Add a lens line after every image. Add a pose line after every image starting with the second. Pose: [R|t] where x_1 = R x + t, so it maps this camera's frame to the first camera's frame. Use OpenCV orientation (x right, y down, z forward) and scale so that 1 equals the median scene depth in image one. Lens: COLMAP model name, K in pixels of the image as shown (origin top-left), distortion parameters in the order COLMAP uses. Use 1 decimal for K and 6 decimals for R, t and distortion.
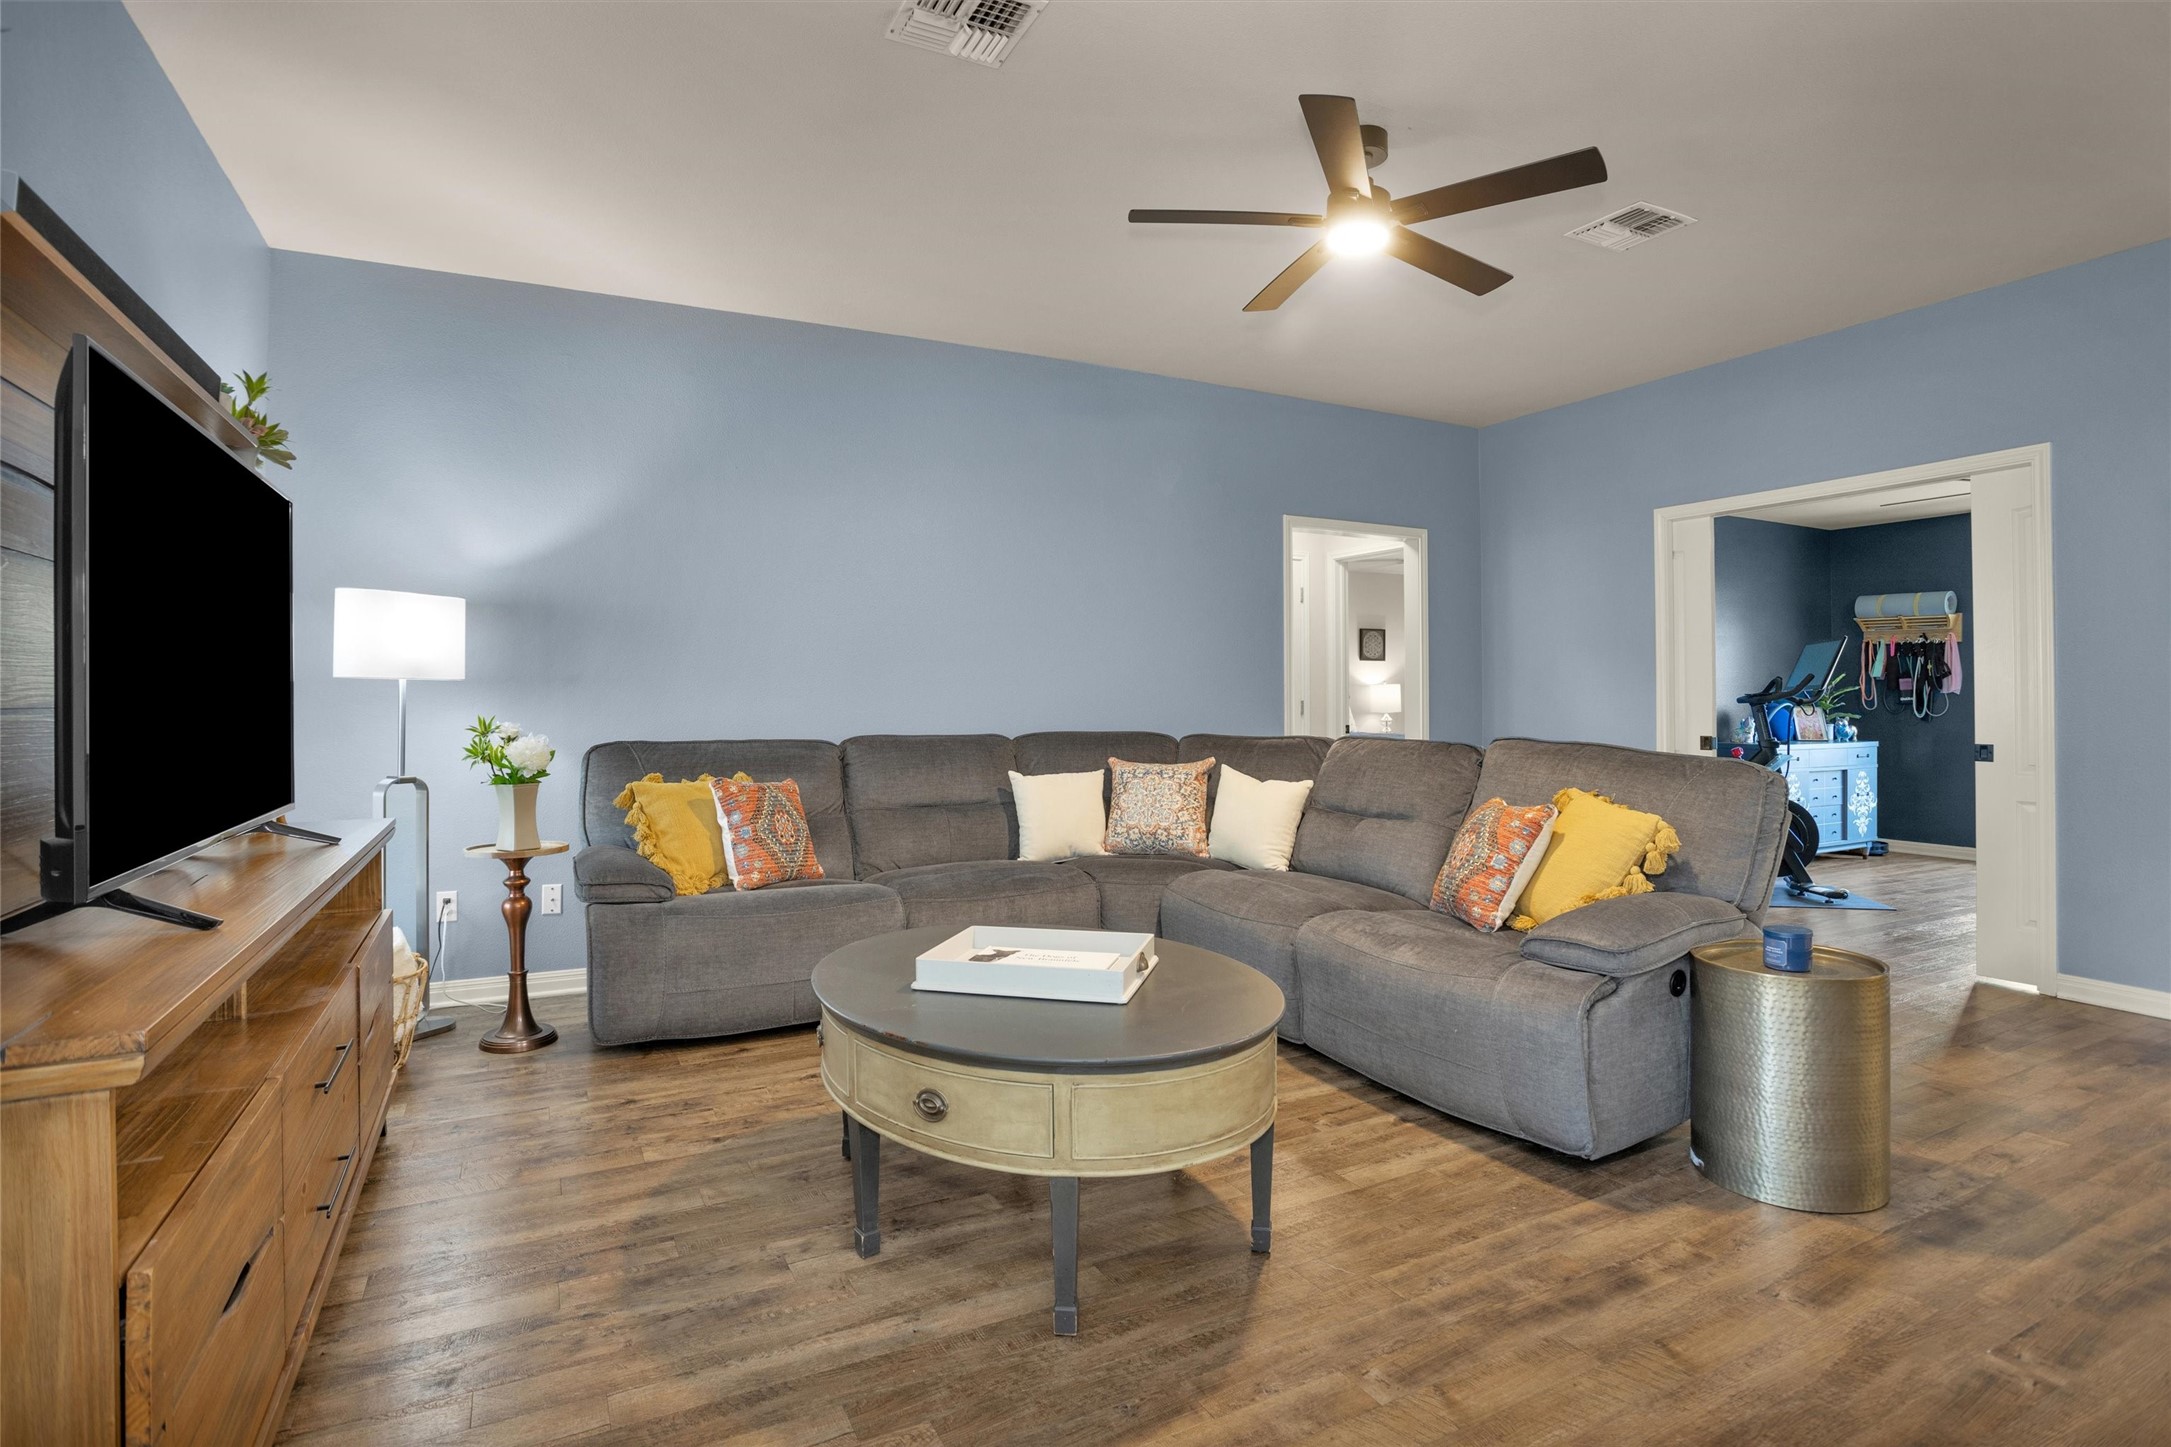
lens RADIAL K [[1043.9, 0, 1081.7], [0, 1043.9, 688.1], [0, 0, 1]] dist [-0.029661, 0.017777]
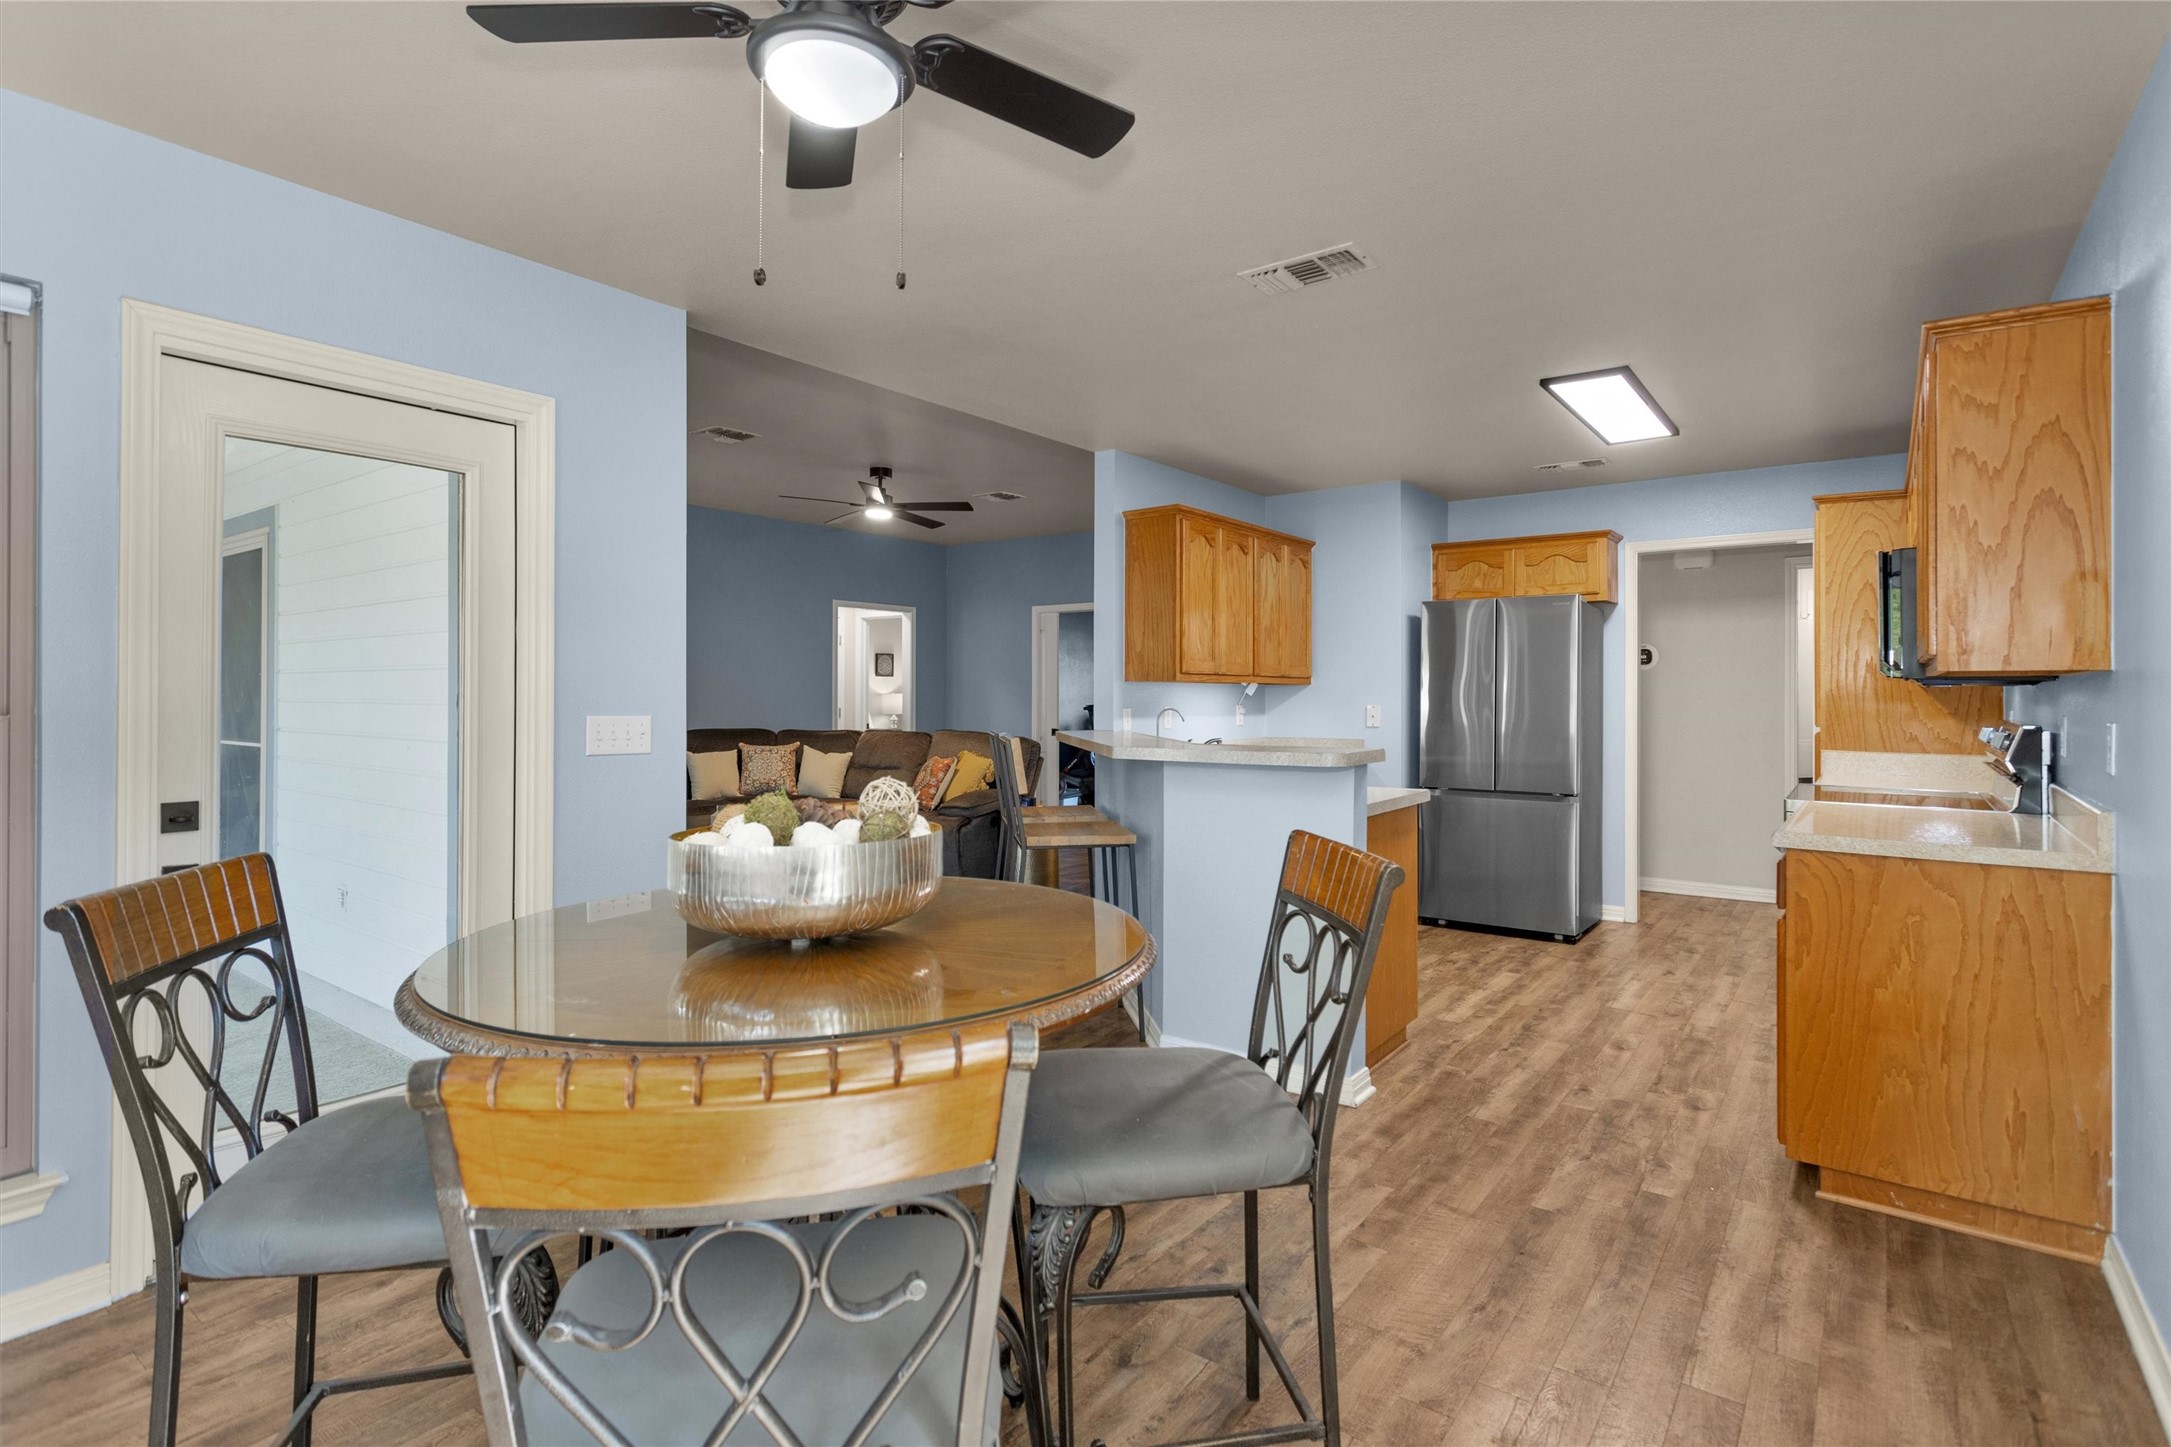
lens RADIAL K [[1043.9, 0, 1081.7], [0, 1043.9, 688.1], [0, 0, 1]] dist [-0.029661, 0.017777]
pose [[0.897158, 0.008127, 0.441634, -0.259067], [-0.009979, 0.999948, 0.001870, -0.041004], [-0.441596, -0.006084, 0.897193, -0.952653]]
